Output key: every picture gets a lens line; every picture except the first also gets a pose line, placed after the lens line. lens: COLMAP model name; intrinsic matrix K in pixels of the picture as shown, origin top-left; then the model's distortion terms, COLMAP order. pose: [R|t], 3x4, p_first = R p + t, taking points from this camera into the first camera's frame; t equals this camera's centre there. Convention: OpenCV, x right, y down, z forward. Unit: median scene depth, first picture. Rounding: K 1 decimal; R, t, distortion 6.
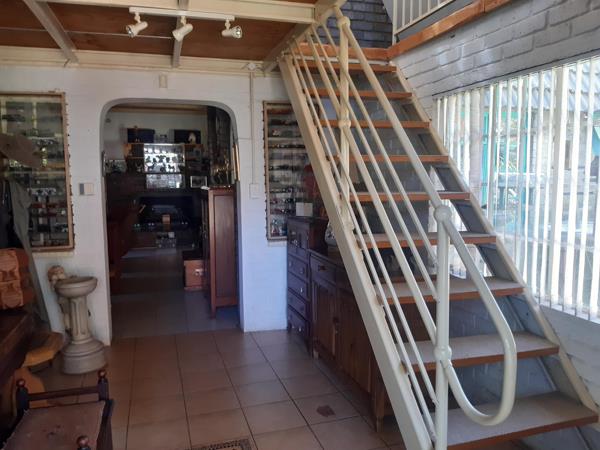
lens RADIAL K [[460.4, 0, 302.3], [0, 460.4, 226.0], [0, 0, 1]] dist [0.037369, -0.001040]
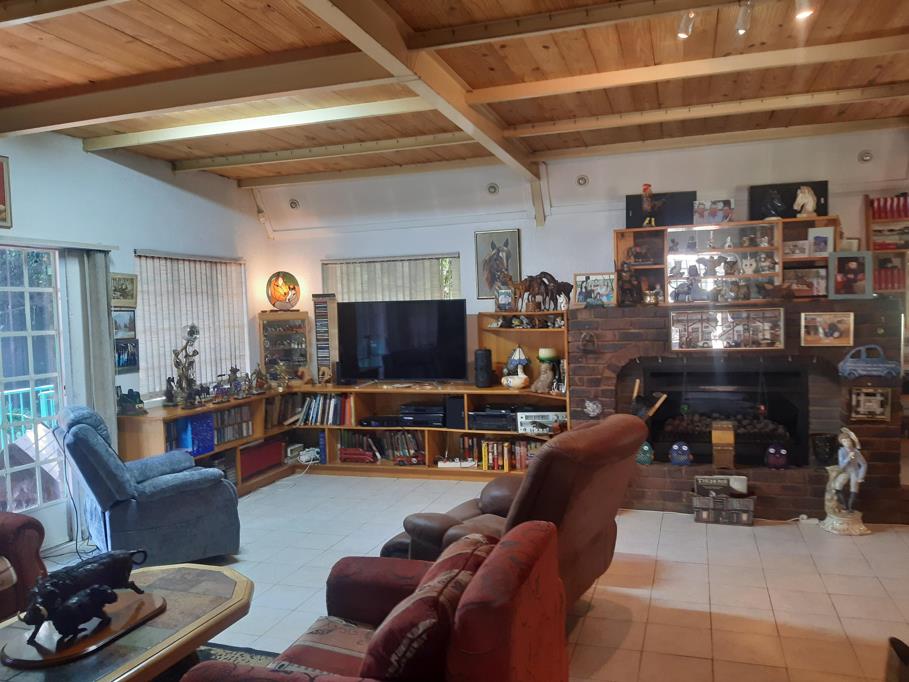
lens RADIAL K [[697.6, 0, 457.1], [0, 697.6, 347.1], [0, 0, 1]] dist [0.037369, -0.001040]
pose [[0.811840, 0.006857, -0.583840, -0.144548], [-0.037163, 0.998510, -0.039949, -0.052029], [0.582697, 0.054129, 0.810885, 0.437609]]
